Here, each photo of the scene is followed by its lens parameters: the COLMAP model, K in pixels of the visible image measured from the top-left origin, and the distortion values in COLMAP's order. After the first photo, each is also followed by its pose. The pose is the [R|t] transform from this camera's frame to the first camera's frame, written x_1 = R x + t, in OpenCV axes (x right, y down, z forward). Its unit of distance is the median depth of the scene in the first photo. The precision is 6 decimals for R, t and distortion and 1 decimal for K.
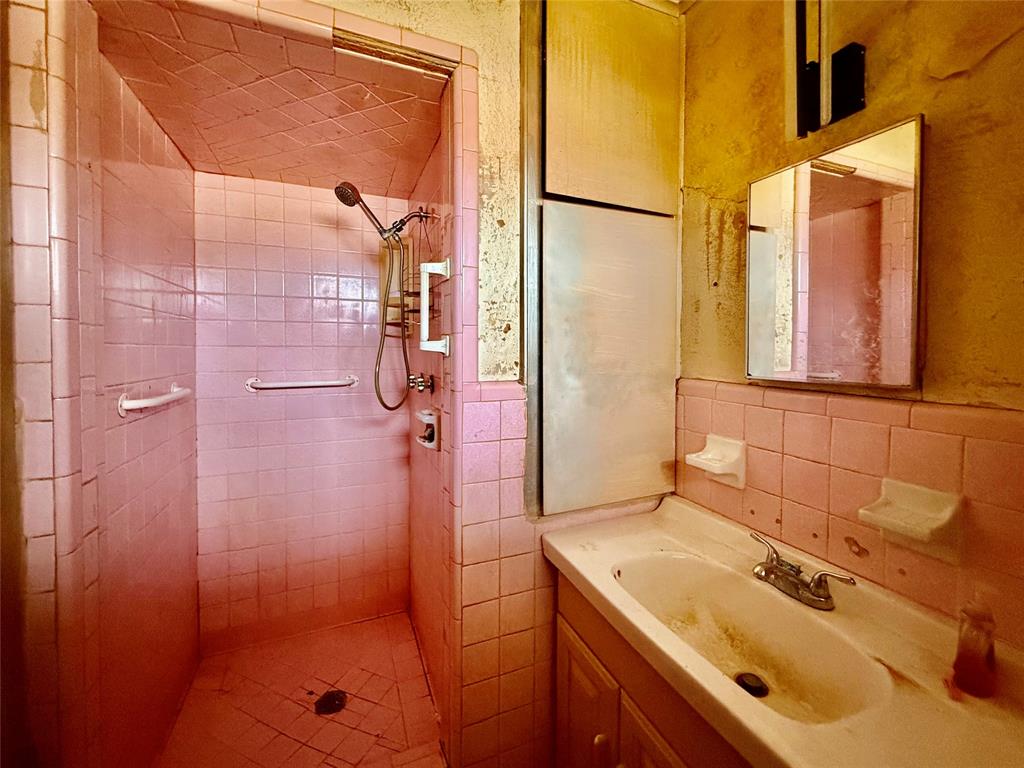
lens RADIAL K [[426.8, 0, 513.3], [0, 426.8, 355.4], [0, 0, 1]] dist [-0.001506, -0.000293]
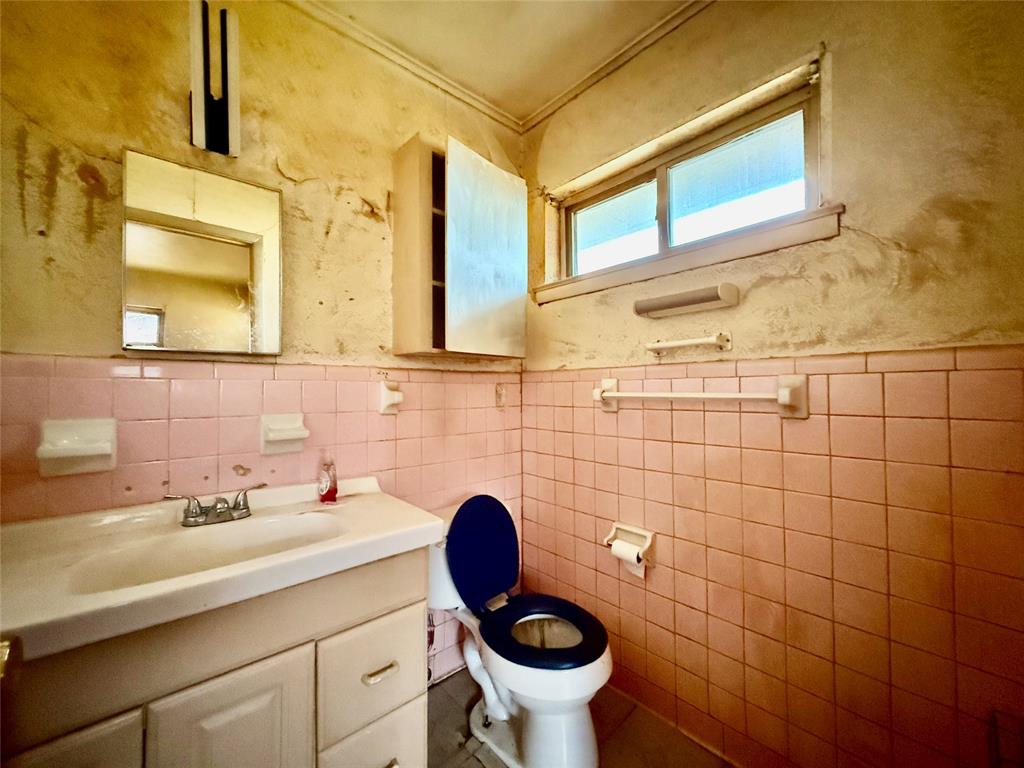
lens RADIAL K [[408.1, 0, 512.0], [0, 408.1, 384.0], [0, 0, 1]] dist [0.001698, 0.000243]
pose [[-0.321817, 0.003113, 0.946797, -0.634189], [0.018814, 0.999818, 0.003108, 0.153285], [-0.946615, 0.018813, -0.321817, 0.500089]]
